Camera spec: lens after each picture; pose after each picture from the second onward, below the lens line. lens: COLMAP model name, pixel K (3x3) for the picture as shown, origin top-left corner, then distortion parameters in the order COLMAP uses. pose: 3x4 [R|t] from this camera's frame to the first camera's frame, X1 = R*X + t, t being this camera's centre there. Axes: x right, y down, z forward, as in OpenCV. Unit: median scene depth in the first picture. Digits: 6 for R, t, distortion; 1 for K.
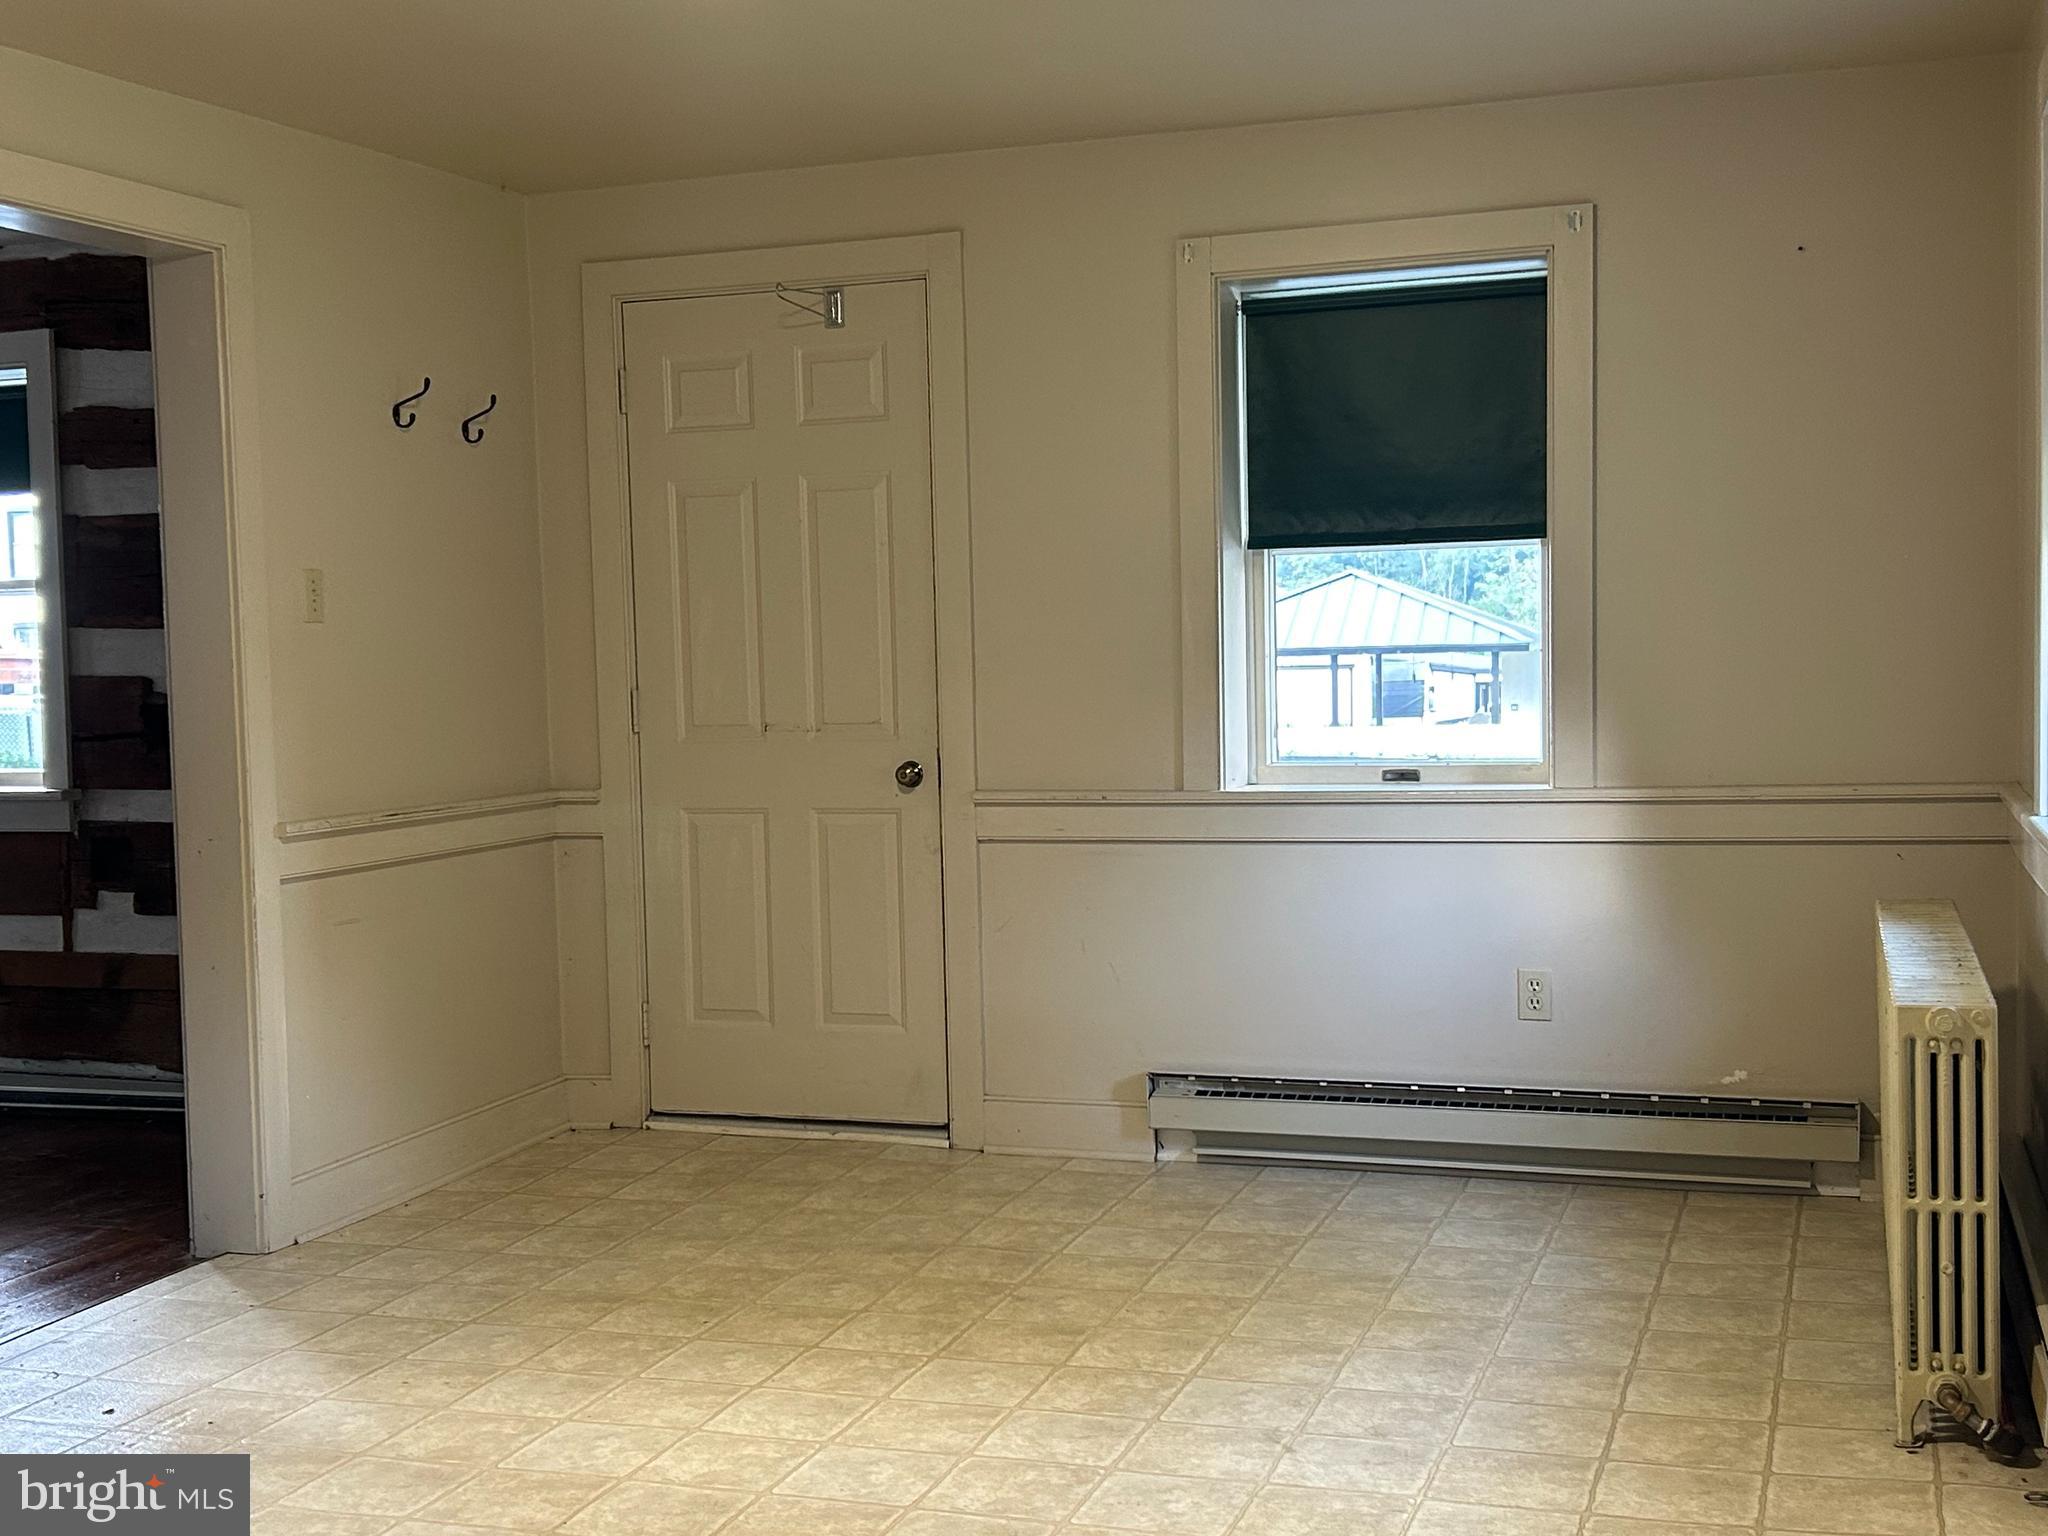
lens RADIAL K [[2412.7, 0, 1024.2], [0, 2412.7, 756.9], [0, 0, 1]] dist [0.034266, 0.000000]
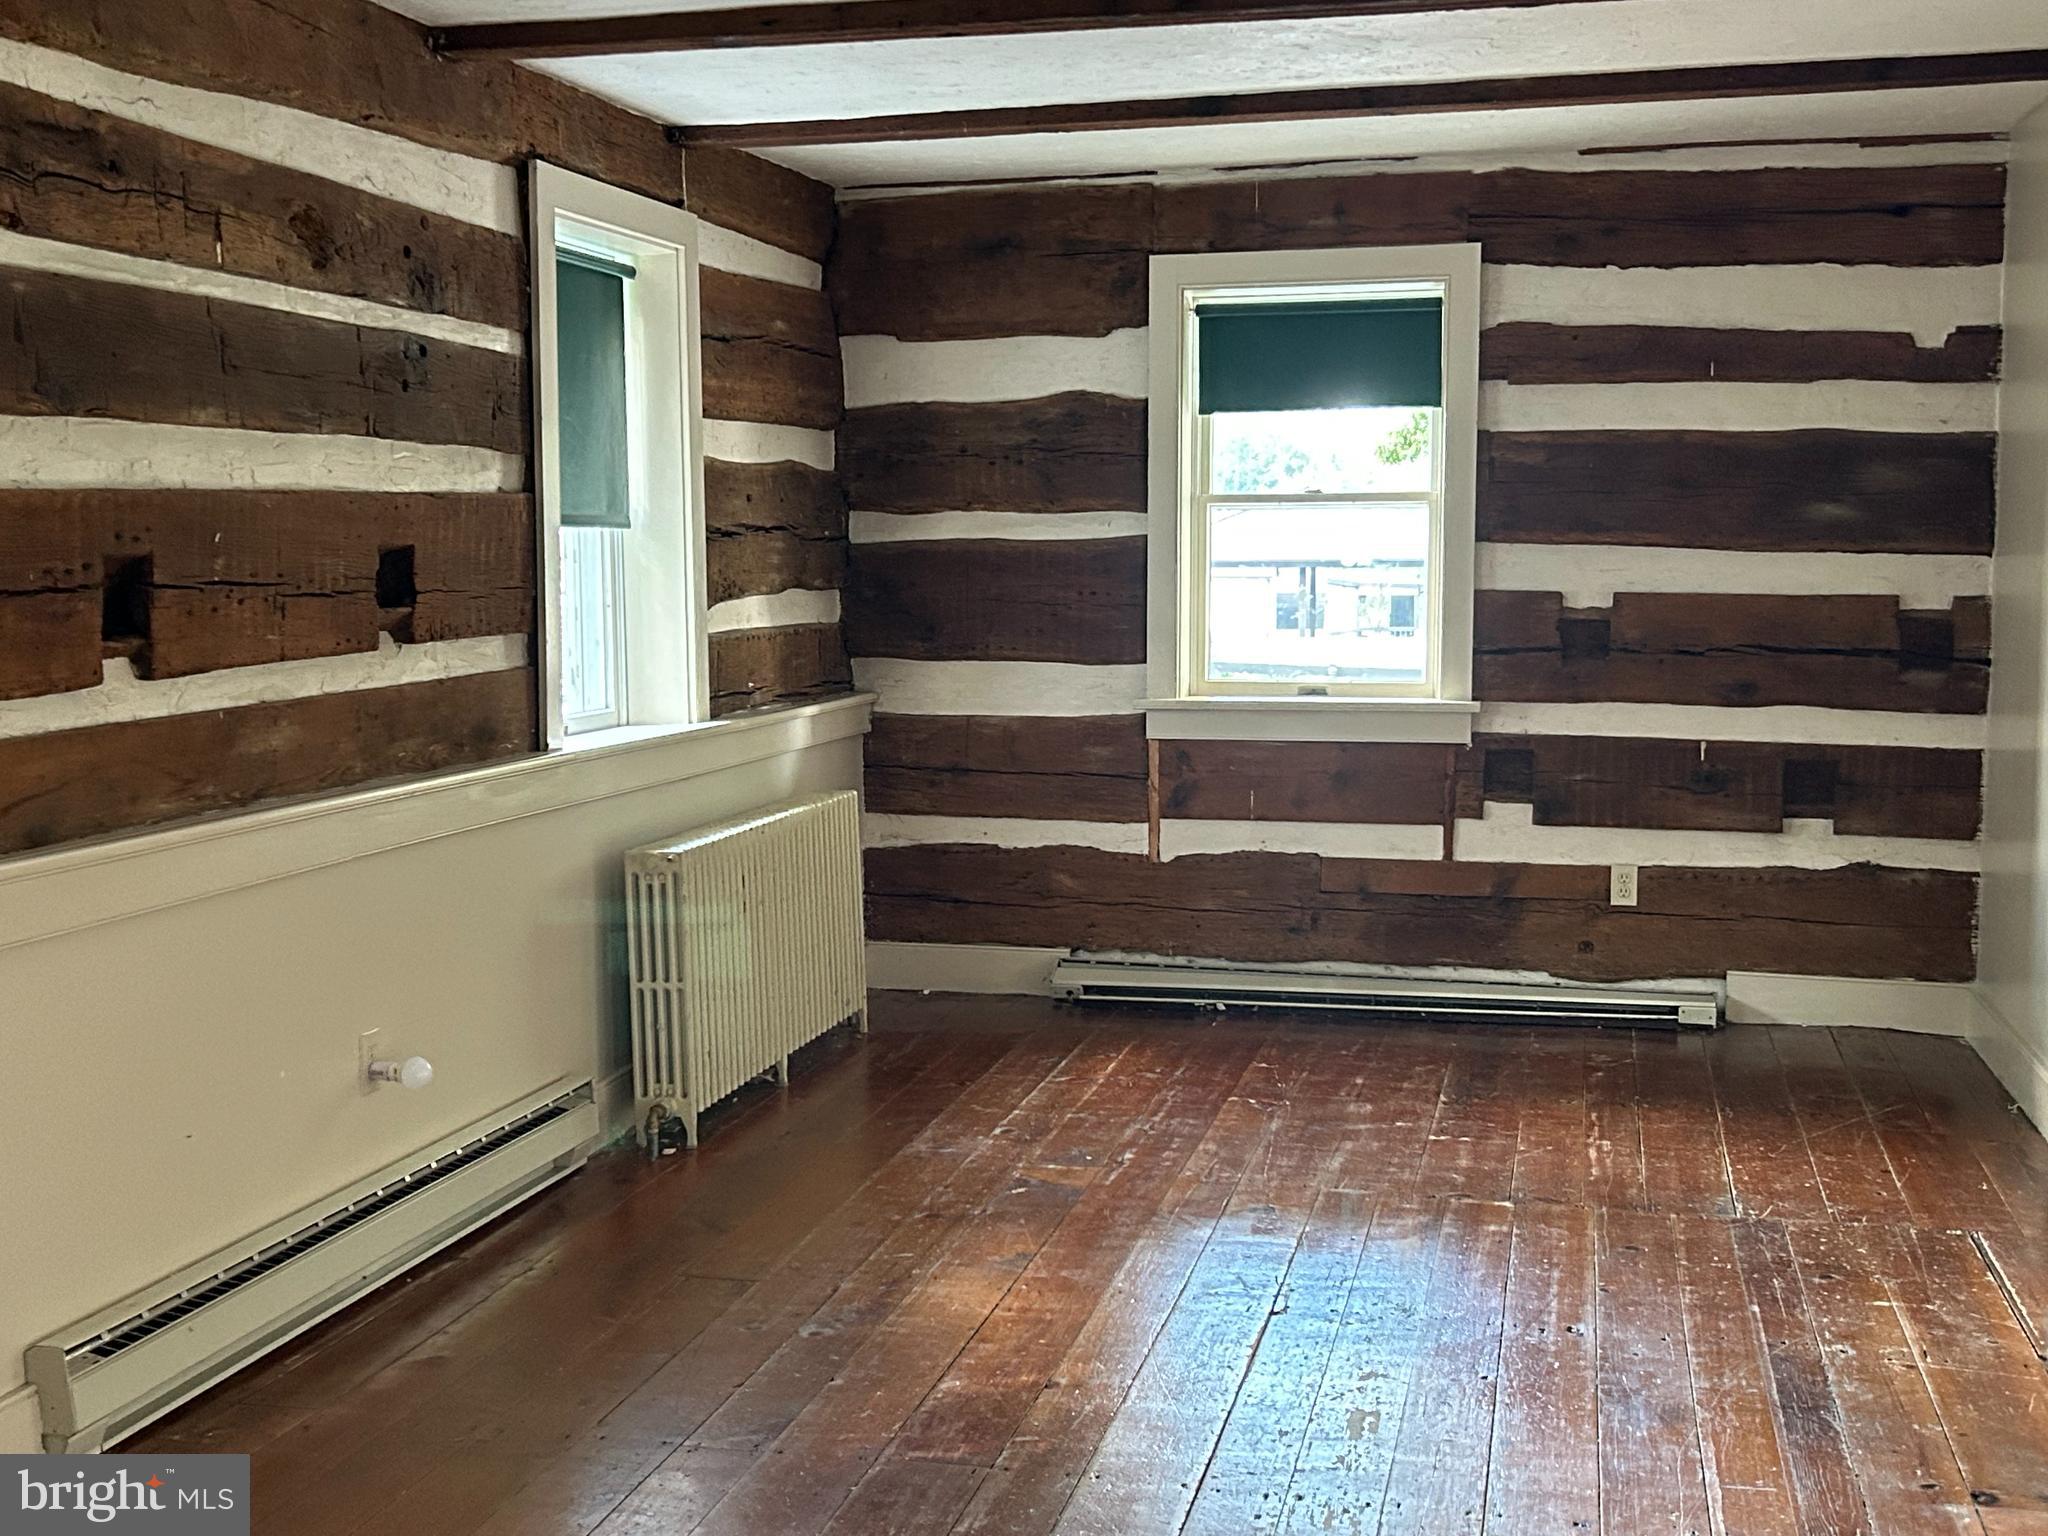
lens RADIAL K [[2412.7, 0, 1021.8], [0, 2412.7, 780.2], [0, 0, 1]] dist [0.034266, 0.000000]
pose [[0.994944, 0.013358, 0.099534, -0.680145], [-0.018213, 0.998680, 0.048031, 0.001135], [-0.098761, -0.049601, 0.993874, 0.012093]]
